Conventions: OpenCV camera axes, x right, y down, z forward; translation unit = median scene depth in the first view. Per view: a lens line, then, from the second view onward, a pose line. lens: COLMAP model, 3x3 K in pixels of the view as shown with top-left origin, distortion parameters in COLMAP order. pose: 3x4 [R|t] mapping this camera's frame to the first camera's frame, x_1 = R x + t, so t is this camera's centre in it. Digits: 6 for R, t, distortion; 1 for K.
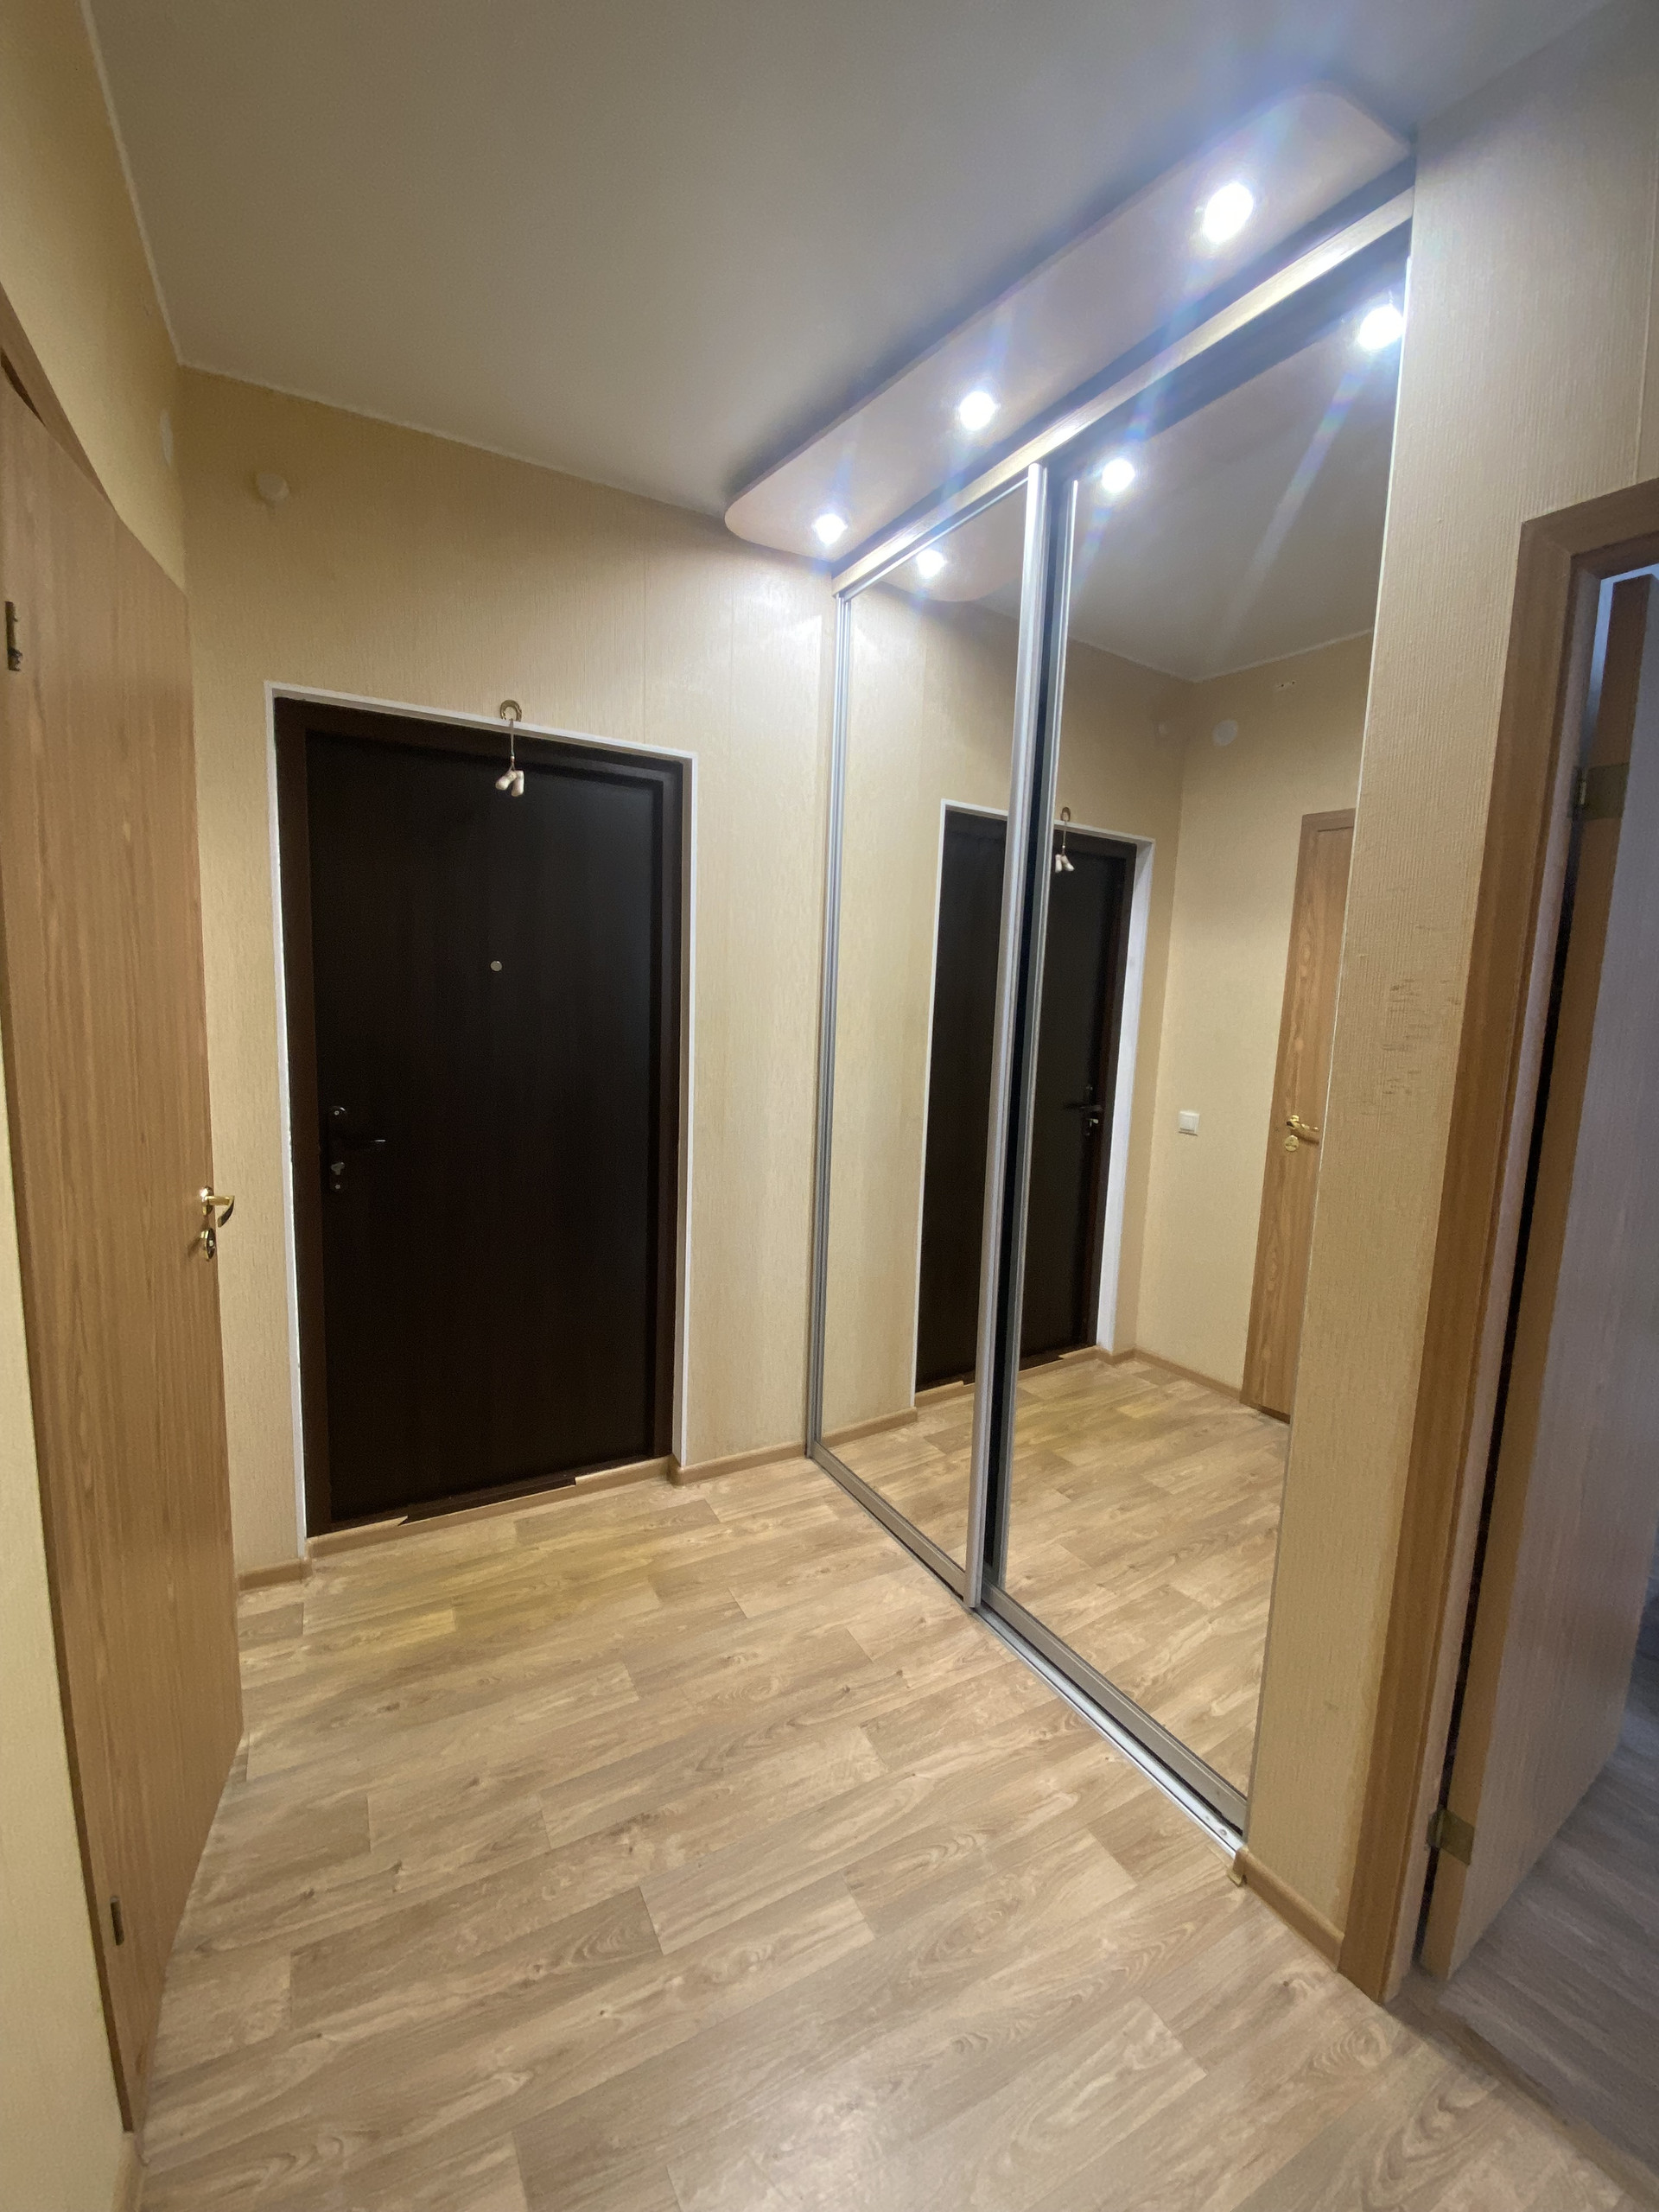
lens RADIAL K [[912.7, 0, 844.4], [0, 912.7, 1083.6], [0, 0, 1]] dist [0.016951, -0.016456]
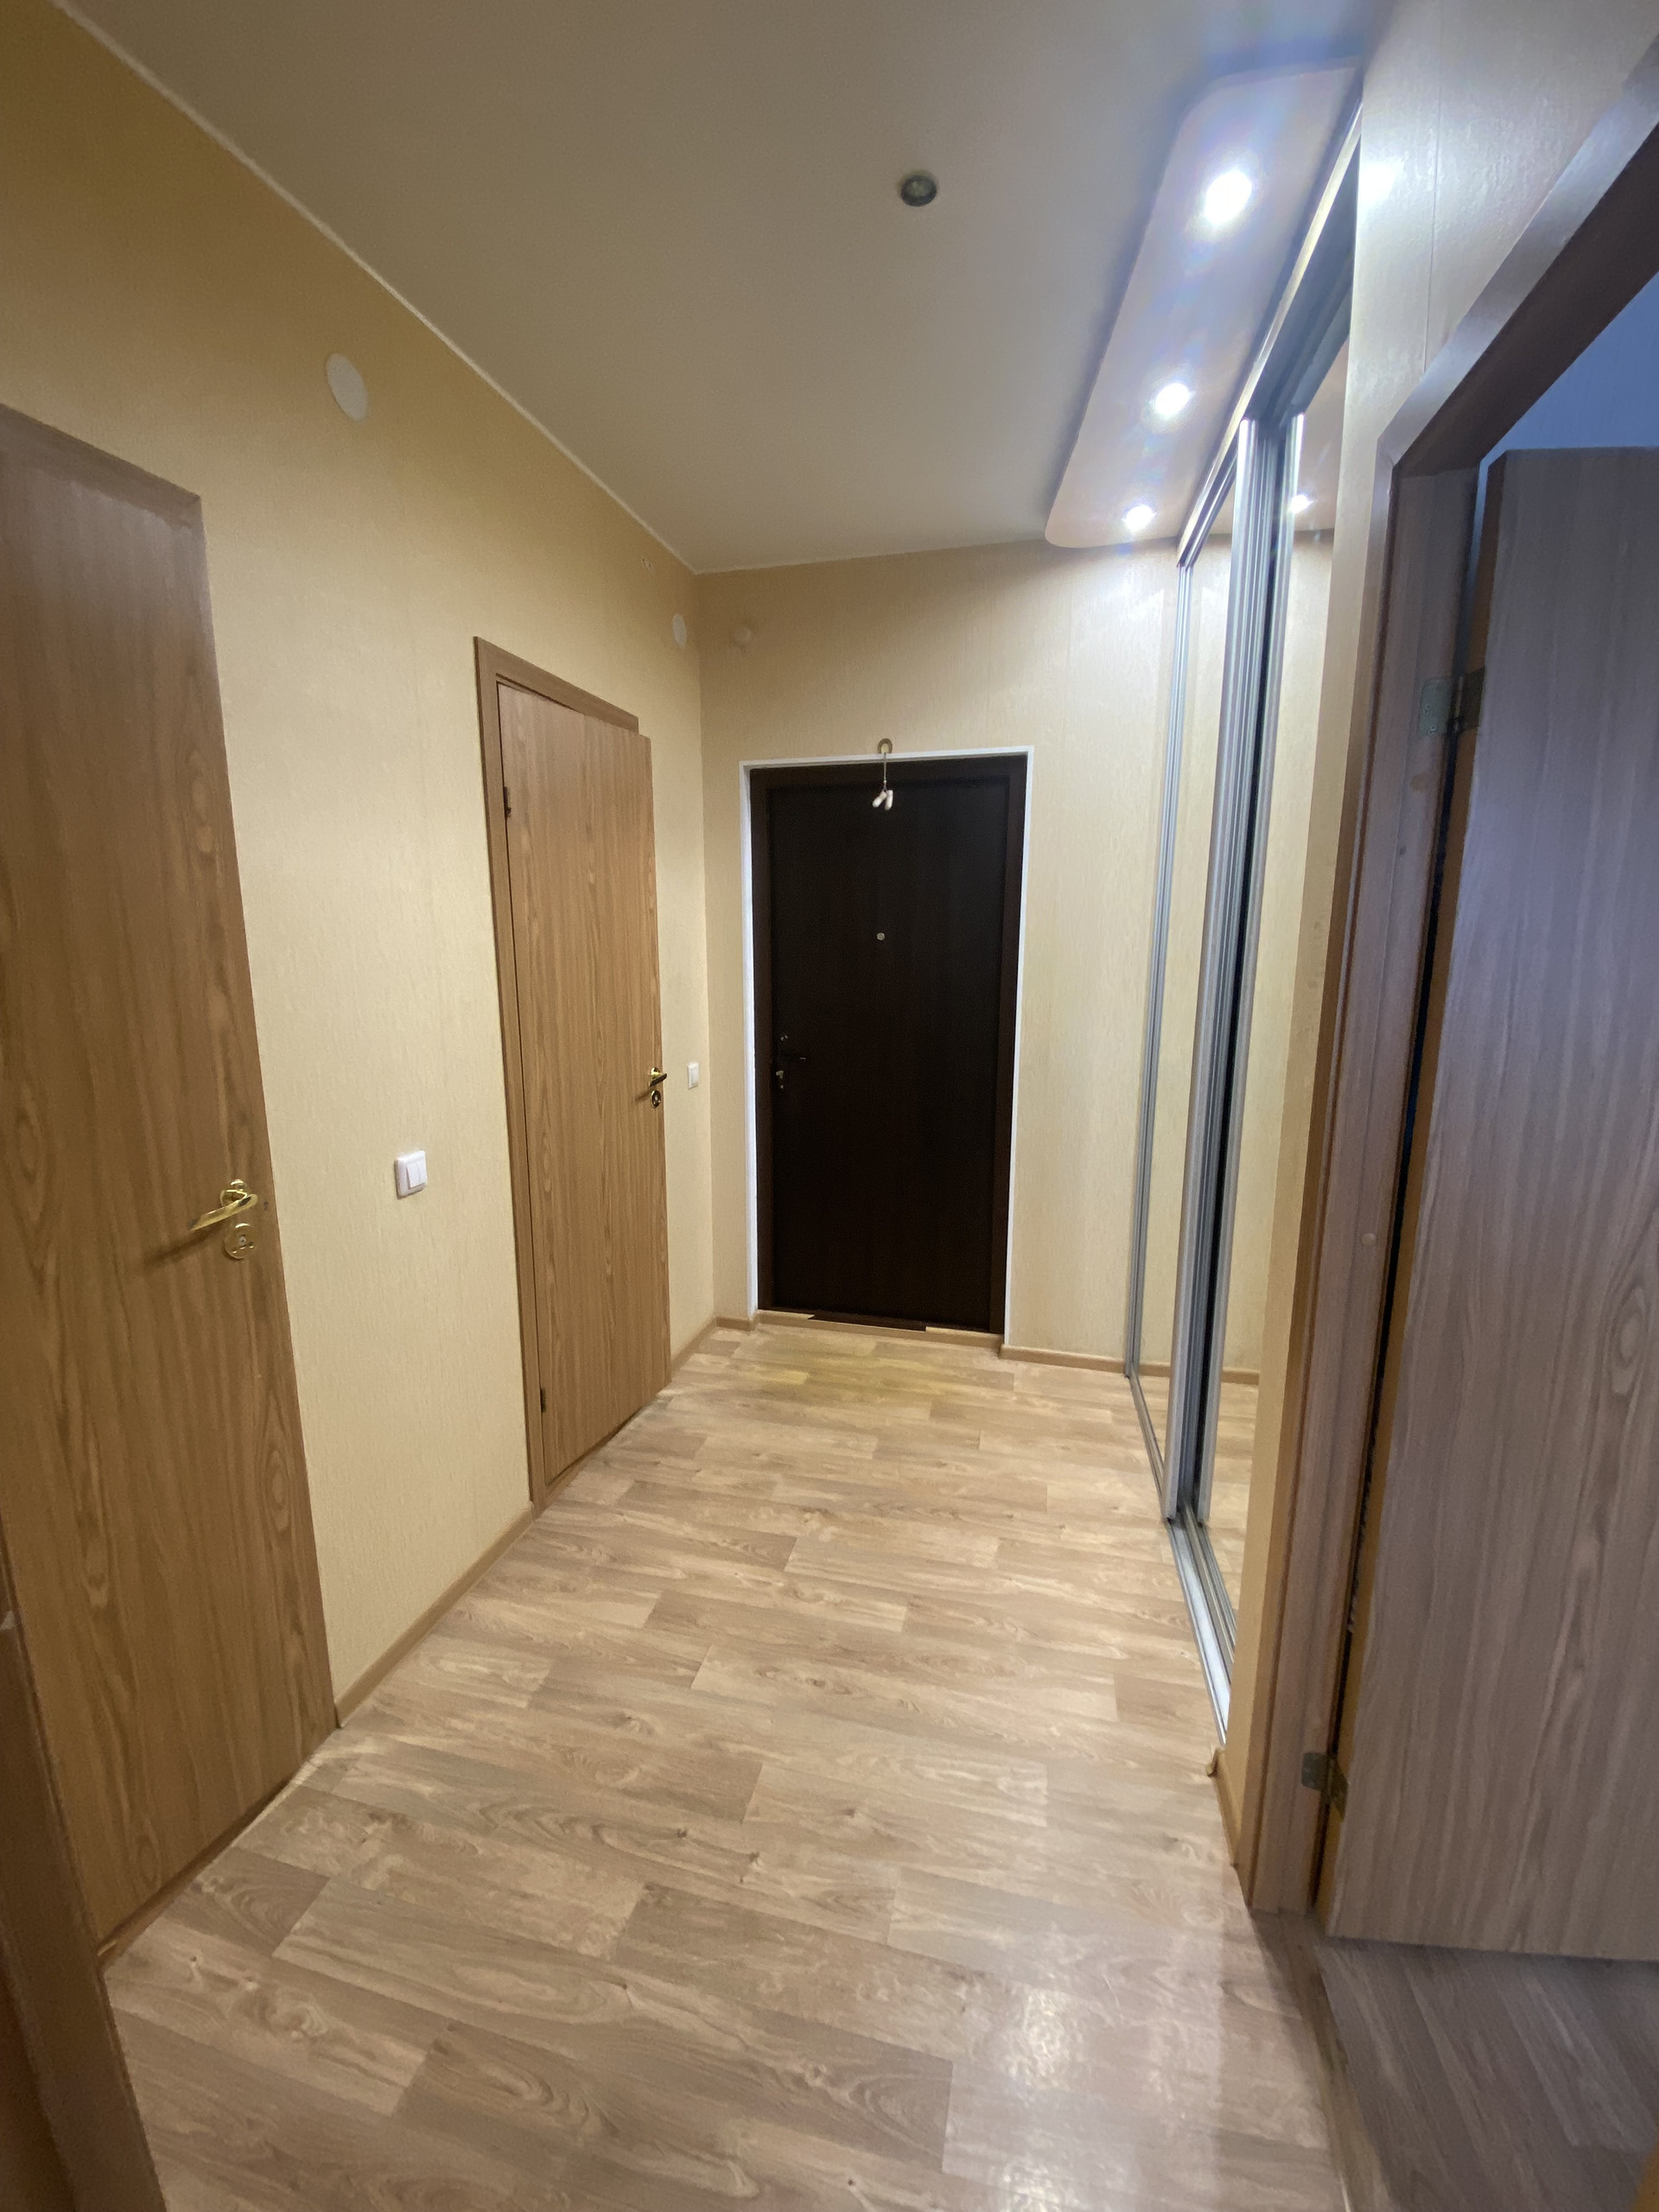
lens RADIAL K [[912.7, 0, 850.9], [0, 912.7, 1087.7], [0, 0, 1]] dist [0.016951, -0.016456]
pose [[0.745109, 0.076925, -0.662491, 0.595929], [-0.054107, 0.997024, 0.054915, 0.029424], [0.664744, -0.005072, 0.747054, -0.058746]]
